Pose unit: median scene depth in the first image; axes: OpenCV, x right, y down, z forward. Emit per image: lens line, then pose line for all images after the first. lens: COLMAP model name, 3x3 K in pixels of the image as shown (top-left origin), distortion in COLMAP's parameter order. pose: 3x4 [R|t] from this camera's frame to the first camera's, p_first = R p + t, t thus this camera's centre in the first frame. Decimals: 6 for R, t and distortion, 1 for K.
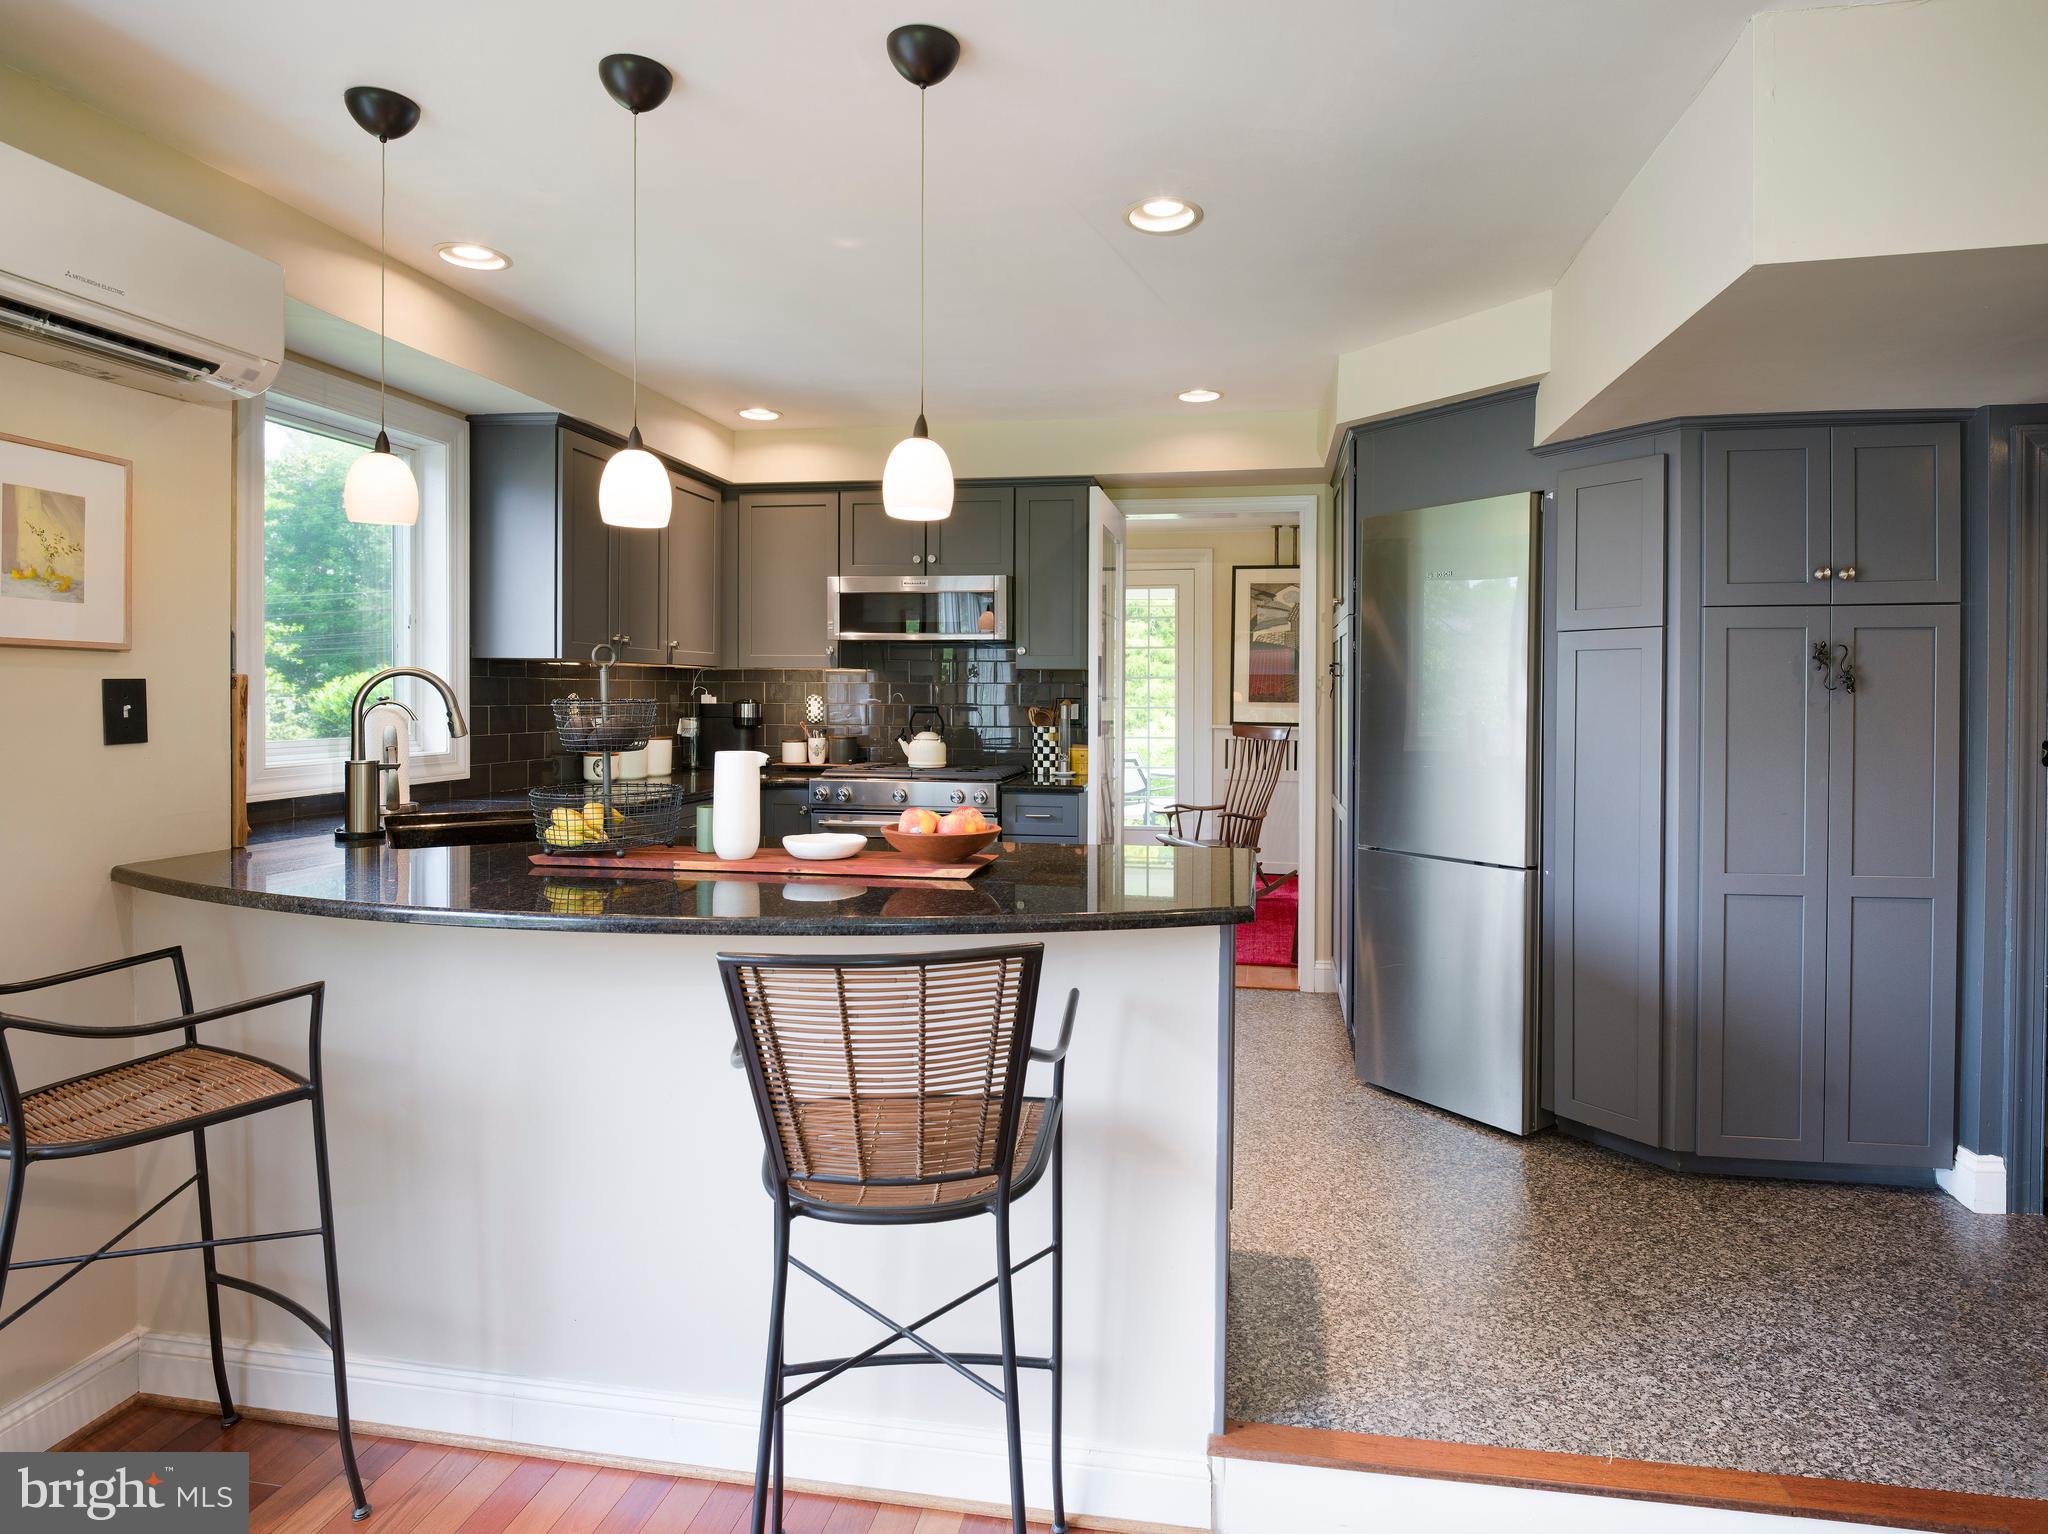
lens RADIAL K [[1124.2, 0, 1072.1], [0, 1124.2, 683.1], [0, 0, 1]] dist [-0.001355, -0.001259]
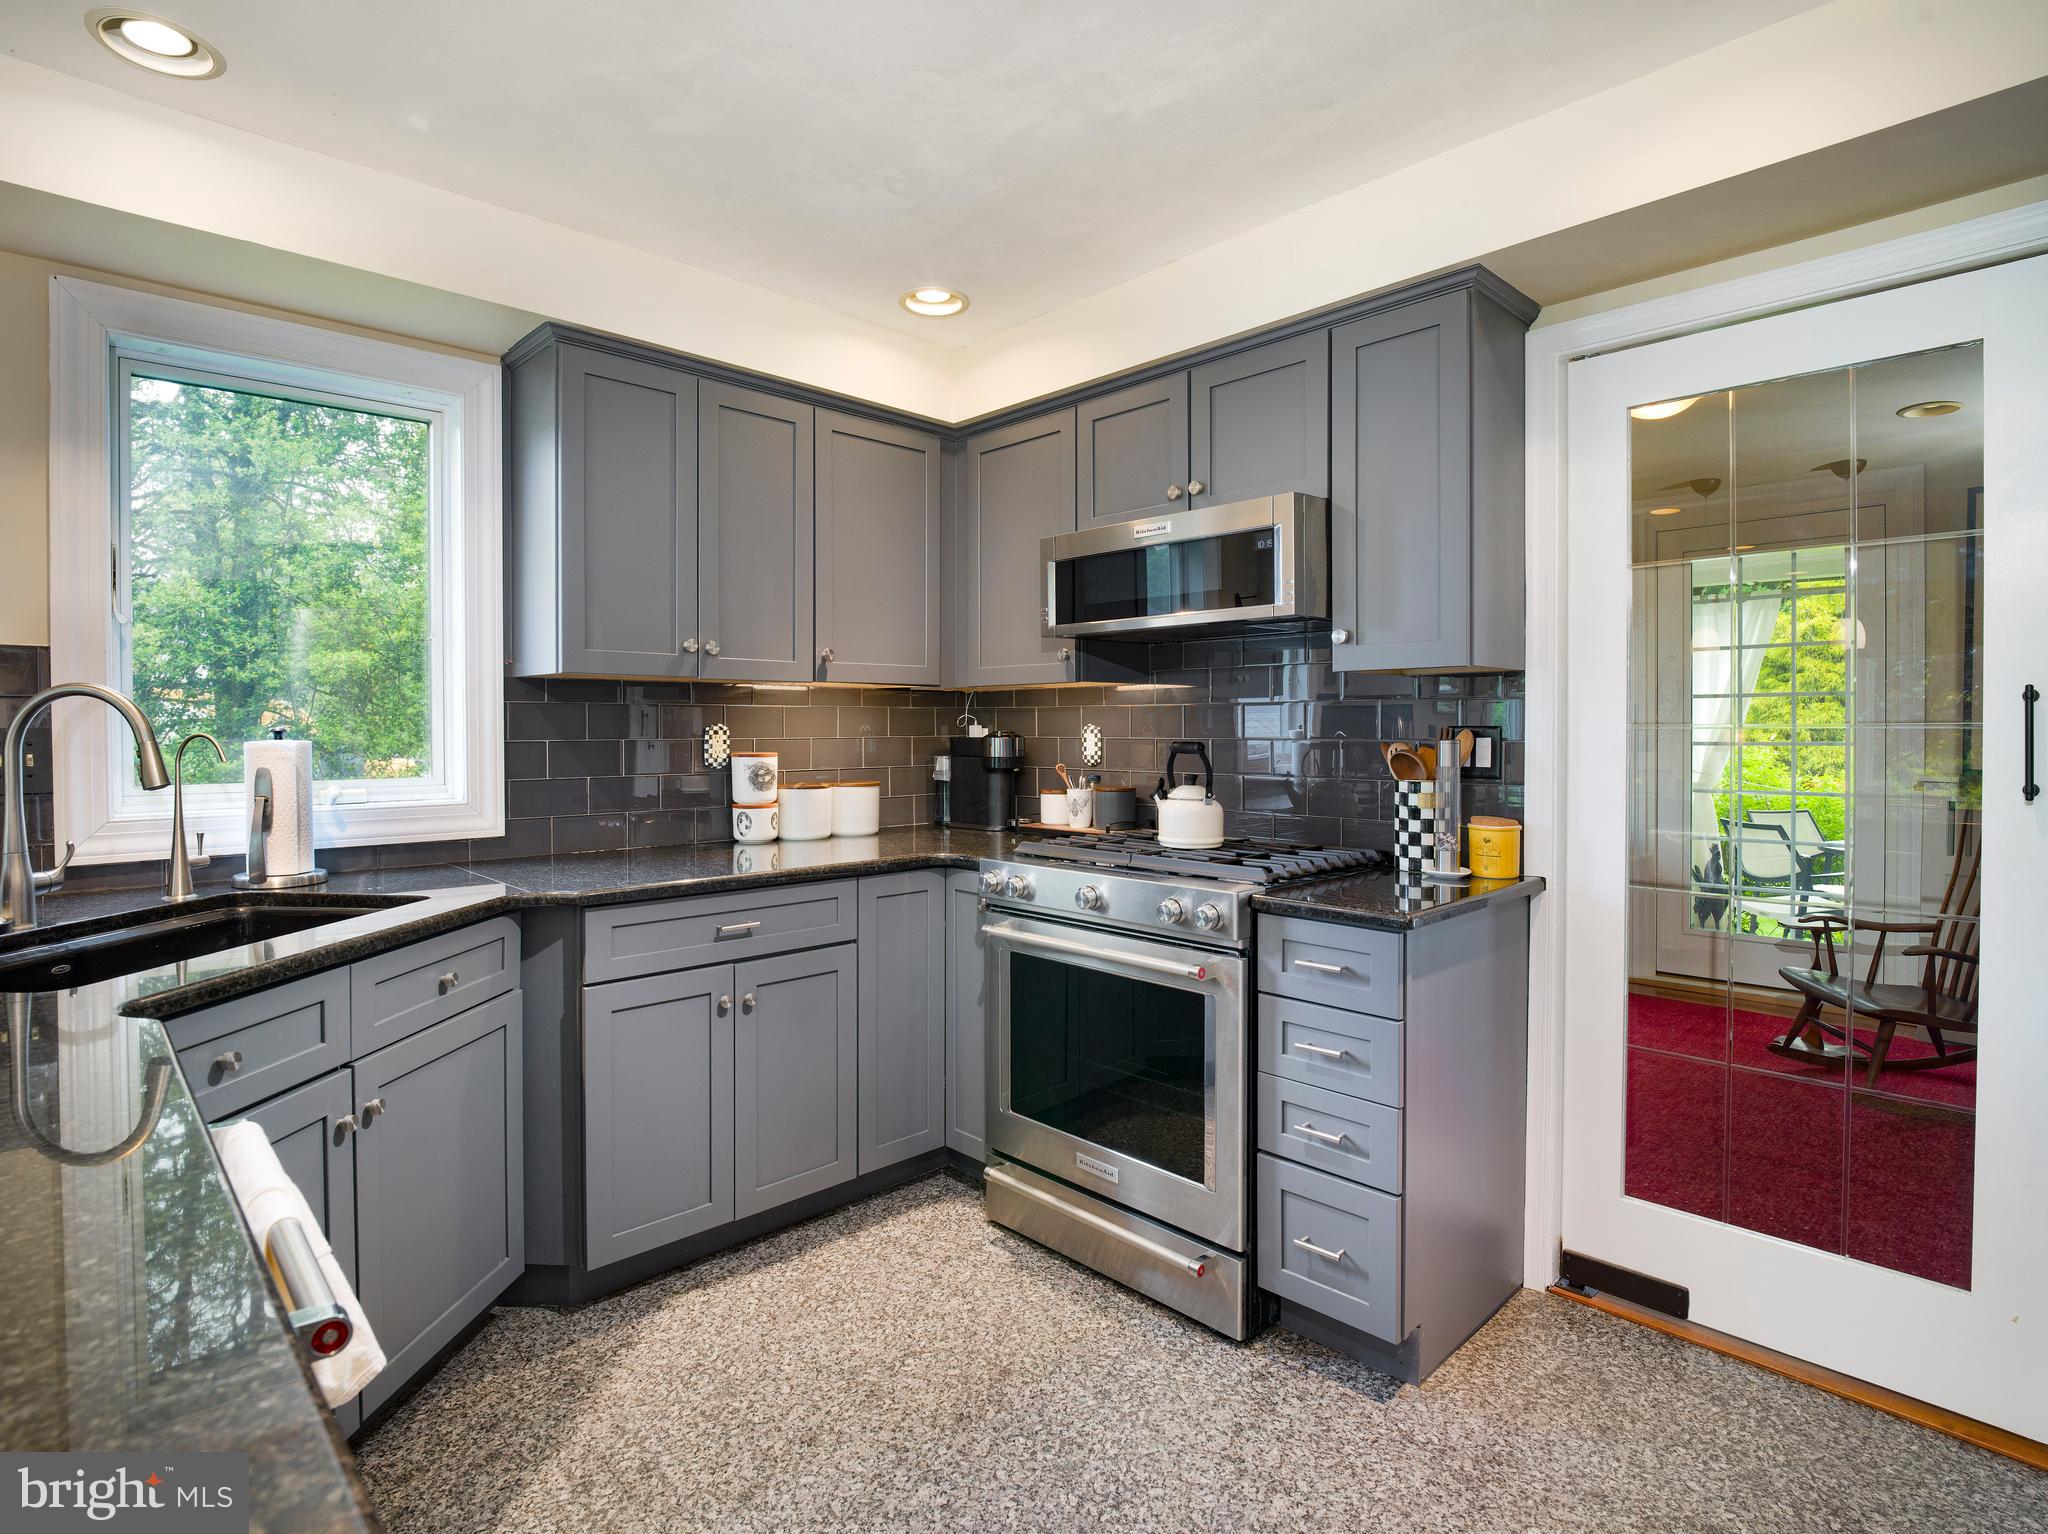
lens RADIAL K [[1046.8, 0, 1008.8], [0, 1046.8, 751.9], [0, 0, 1]] dist [-0.002203, -0.023131]
pose [[0.791001, 0.007712, -0.611767, 0.148646], [0.011345, 0.999564, 0.027270, 0.011415], [0.611710, -0.028511, 0.790568, 0.589435]]
